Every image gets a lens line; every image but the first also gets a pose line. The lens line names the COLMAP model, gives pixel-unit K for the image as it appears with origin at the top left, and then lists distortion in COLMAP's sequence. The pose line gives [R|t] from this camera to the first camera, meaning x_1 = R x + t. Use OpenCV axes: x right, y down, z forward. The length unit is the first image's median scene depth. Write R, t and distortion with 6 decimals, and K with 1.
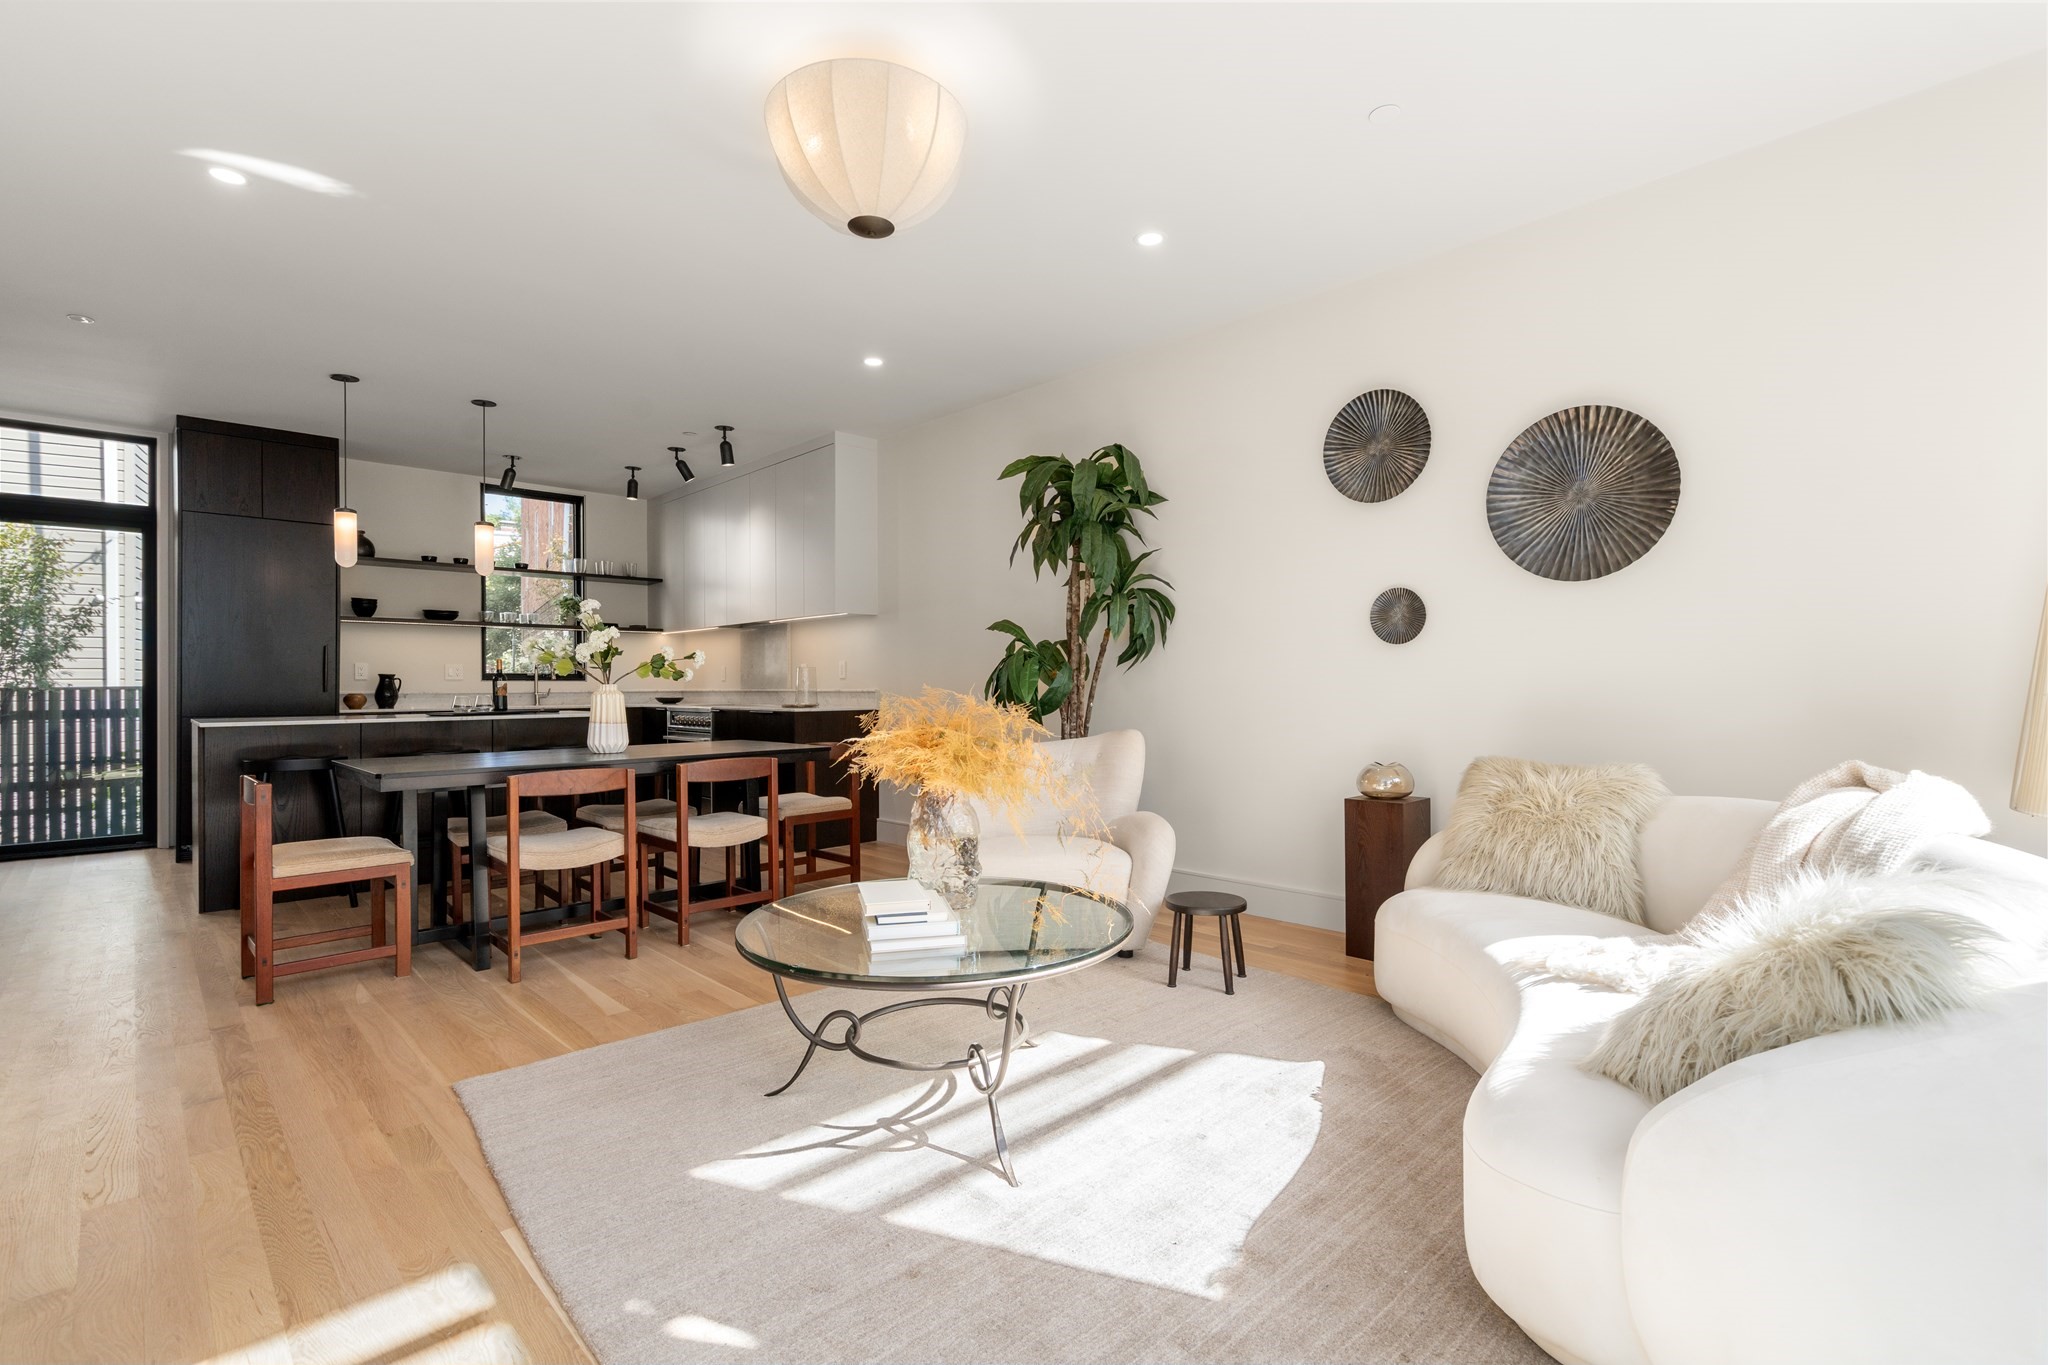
lens RADIAL K [[934.3, 0, 1026.7], [0, 934.3, 681.8], [0, 0, 1]] dist [-0.007109, 0.003022]
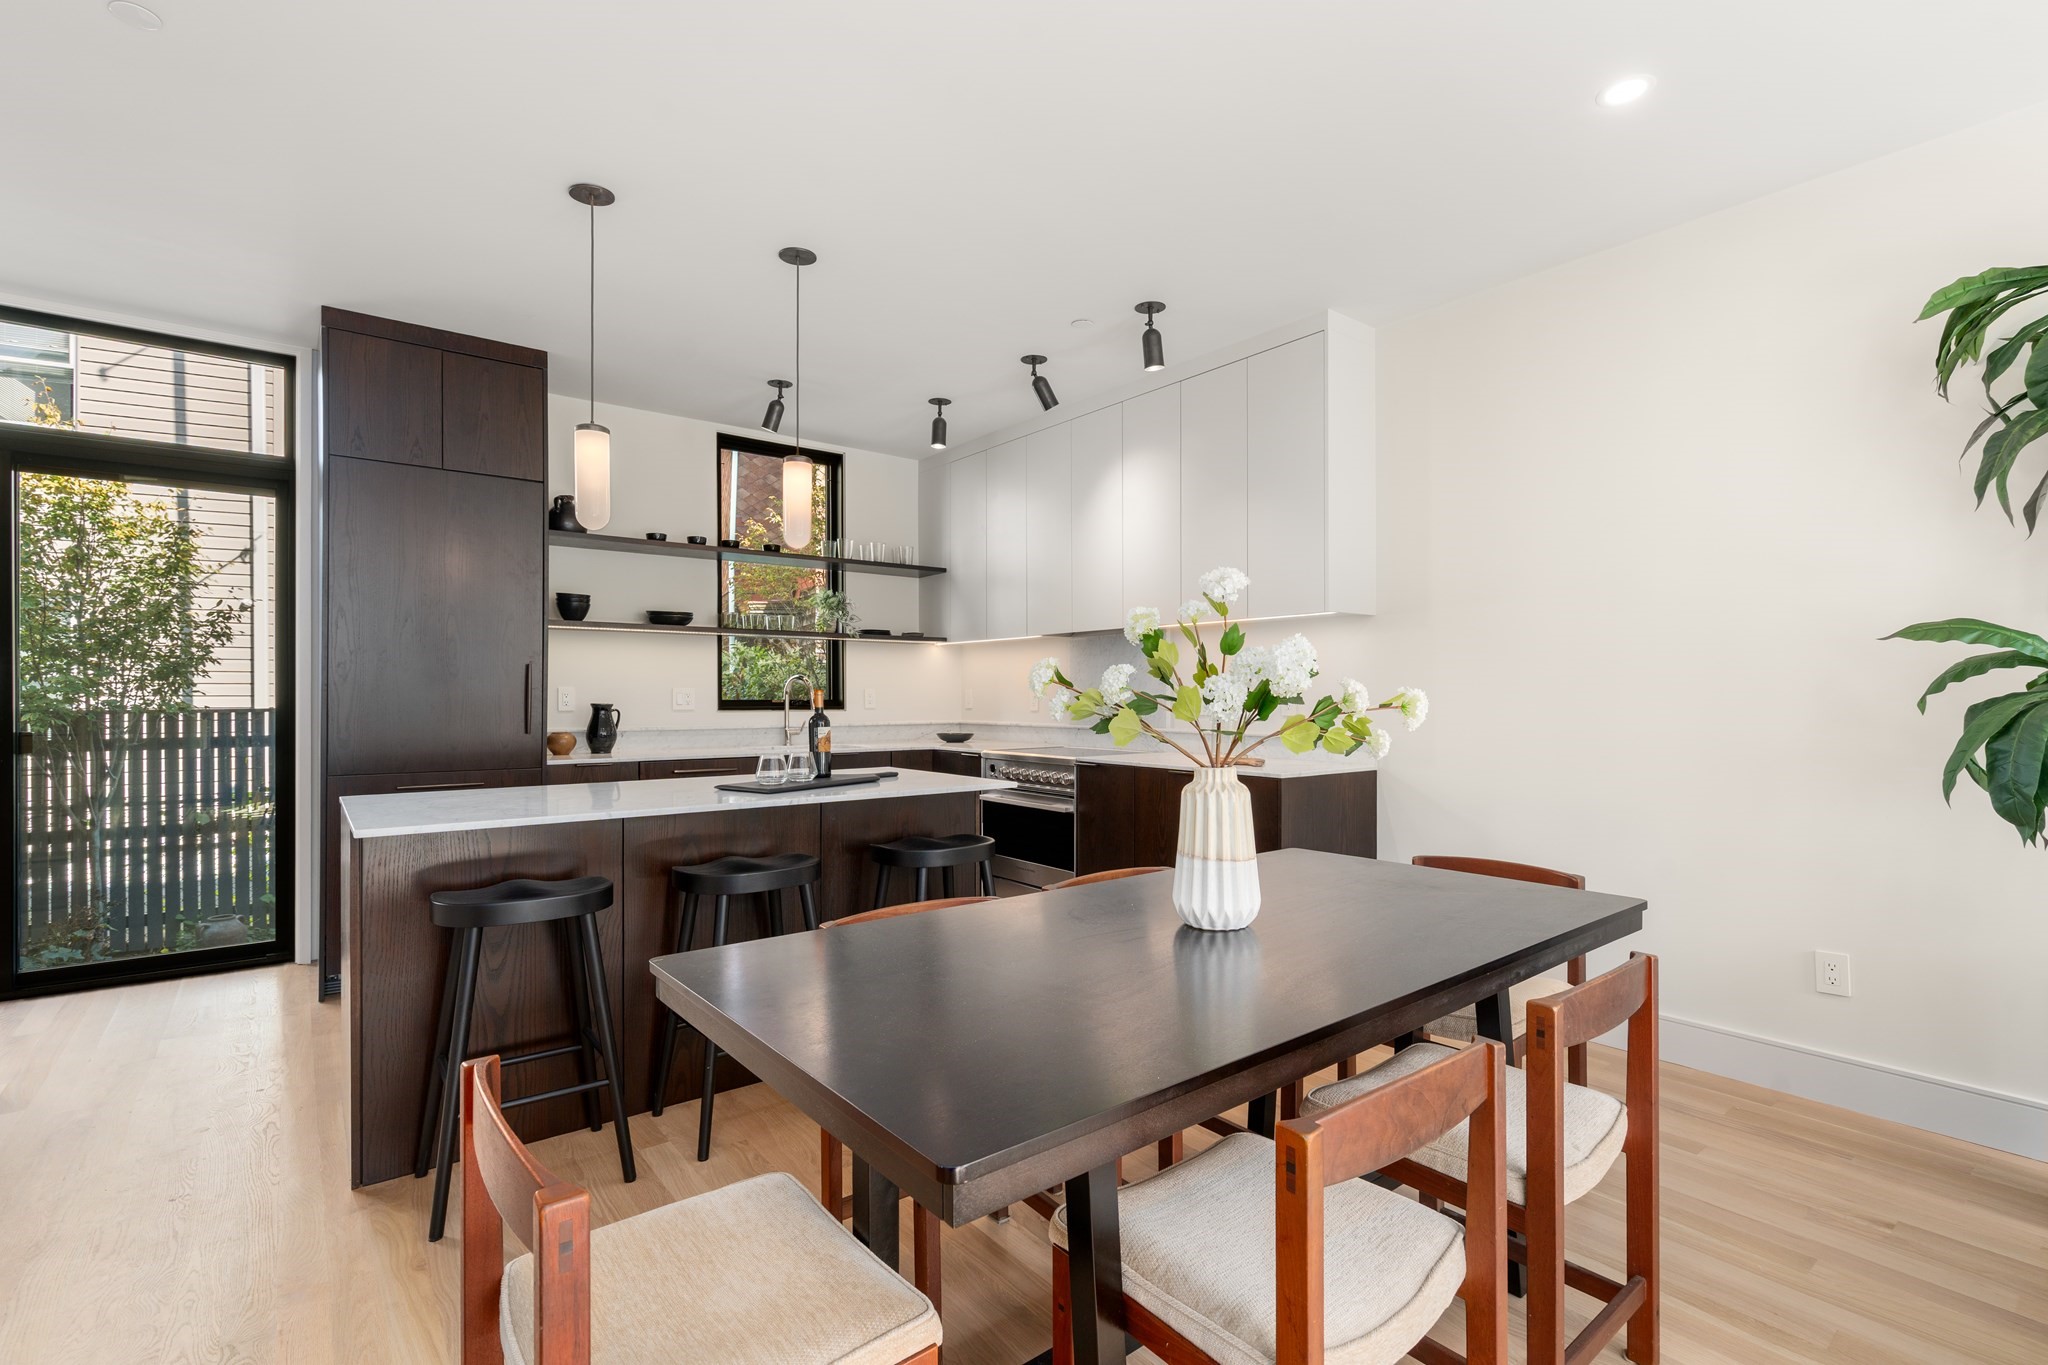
lens RADIAL K [[934.3, 0, 1022.9], [0, 934.3, 690.2], [0, 0, 1]] dist [-0.007109, 0.003022]
pose [[0.994777, 0.004717, -0.101966, -0.259468], [-0.004572, 0.999988, 0.001657, -0.017427], [0.101973, -0.001182, 0.994786, 0.291306]]
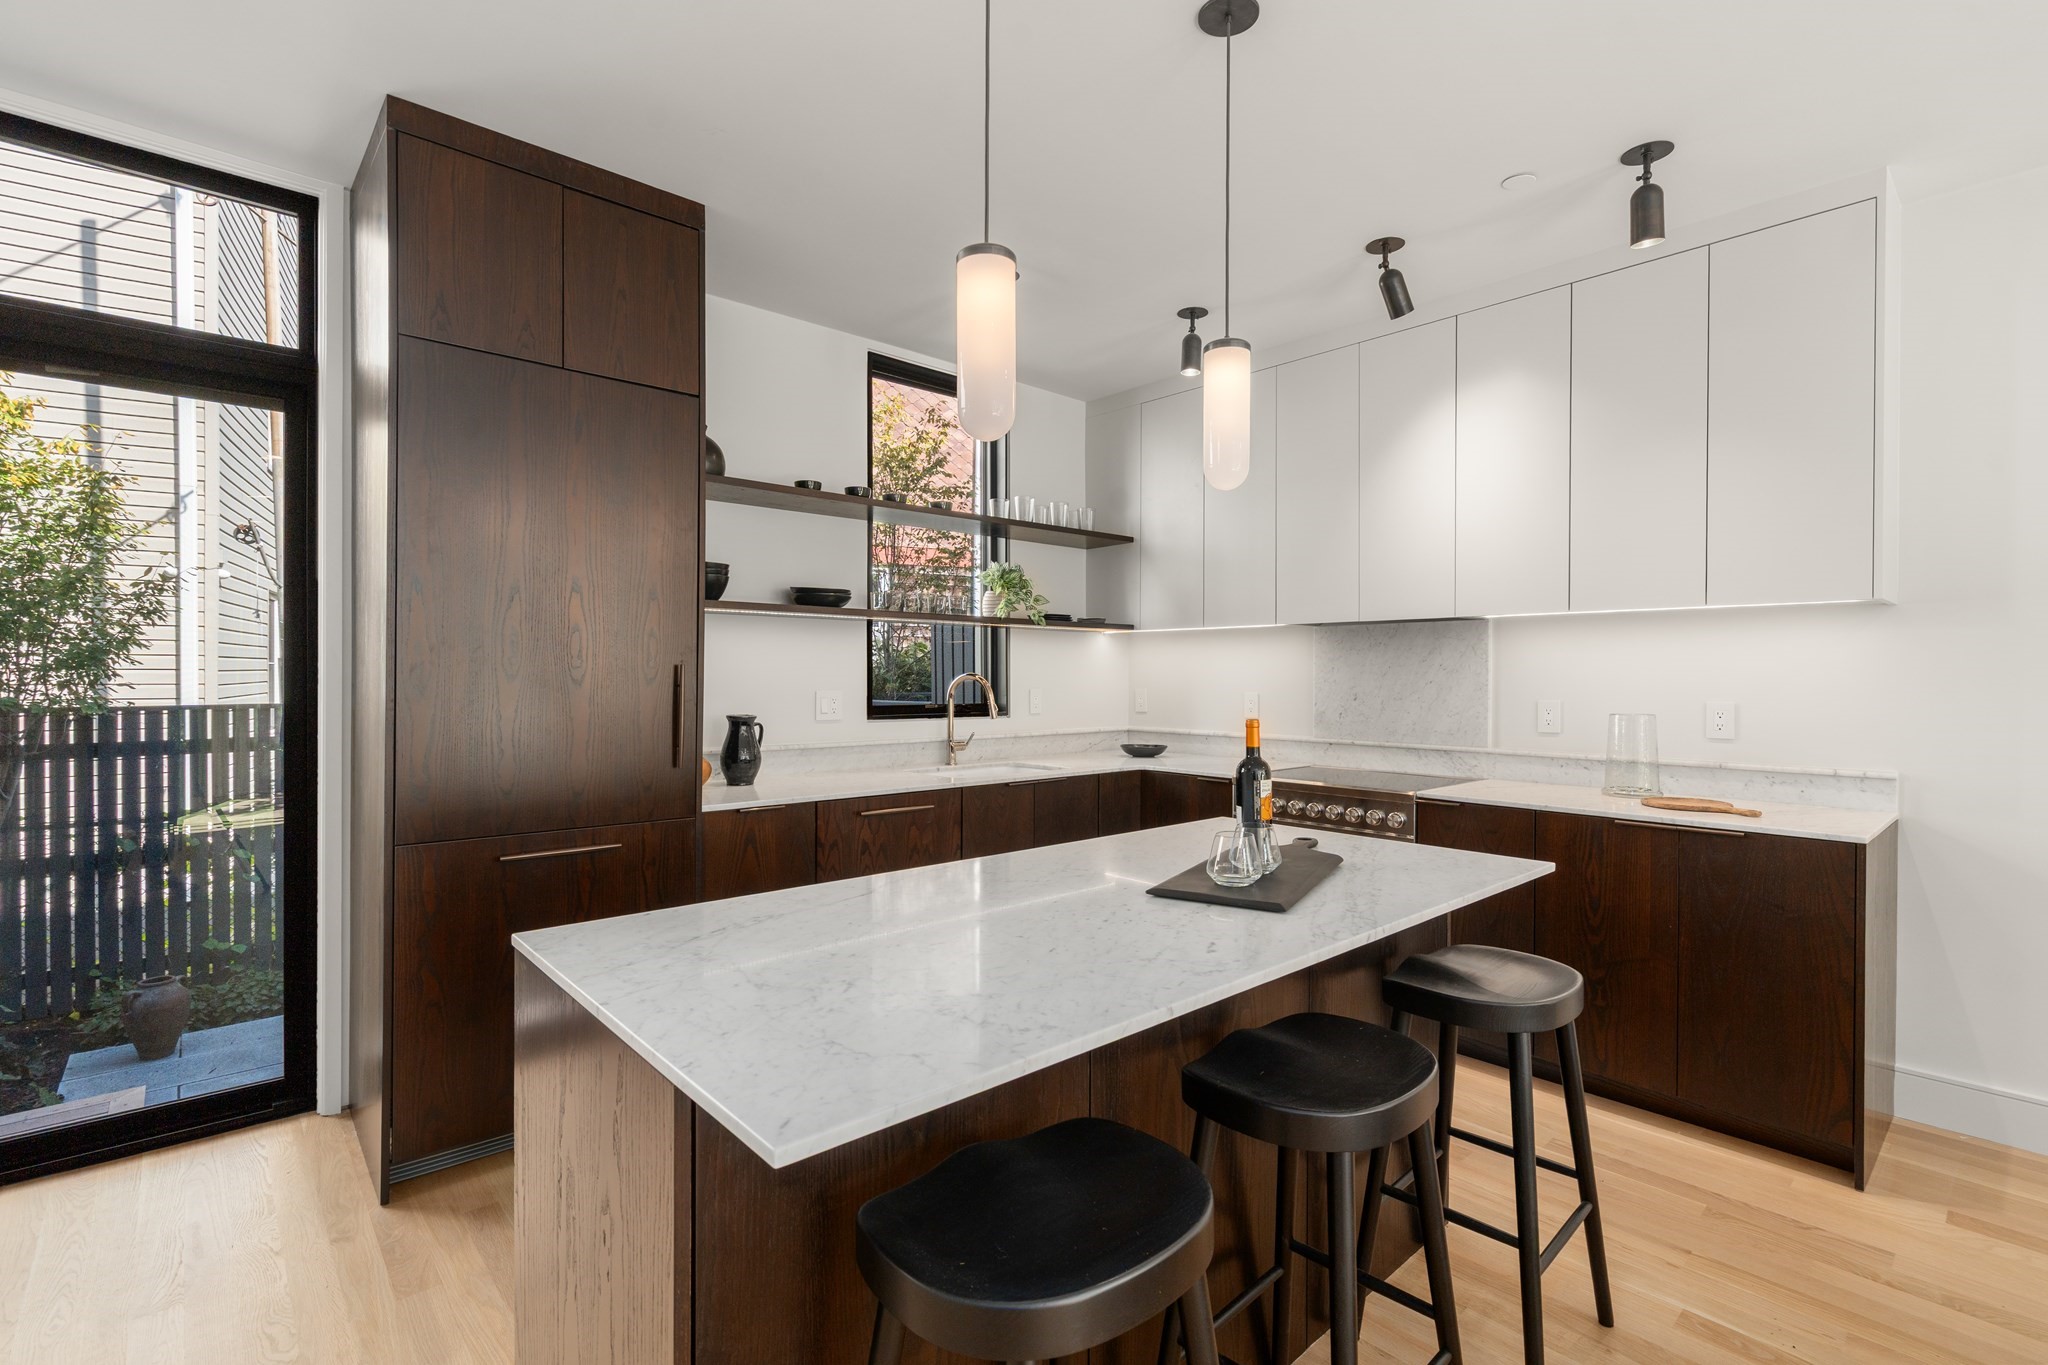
lens RADIAL K [[934.3, 0, 1019.0], [0, 934.3, 672.9], [0, 0, 1]] dist [-0.007109, 0.003022]
pose [[0.999220, 0.009701, -0.038275, -0.442096], [-0.009517, 0.999942, 0.004989, -0.029494], [0.038322, -0.004621, 0.999255, 0.431139]]
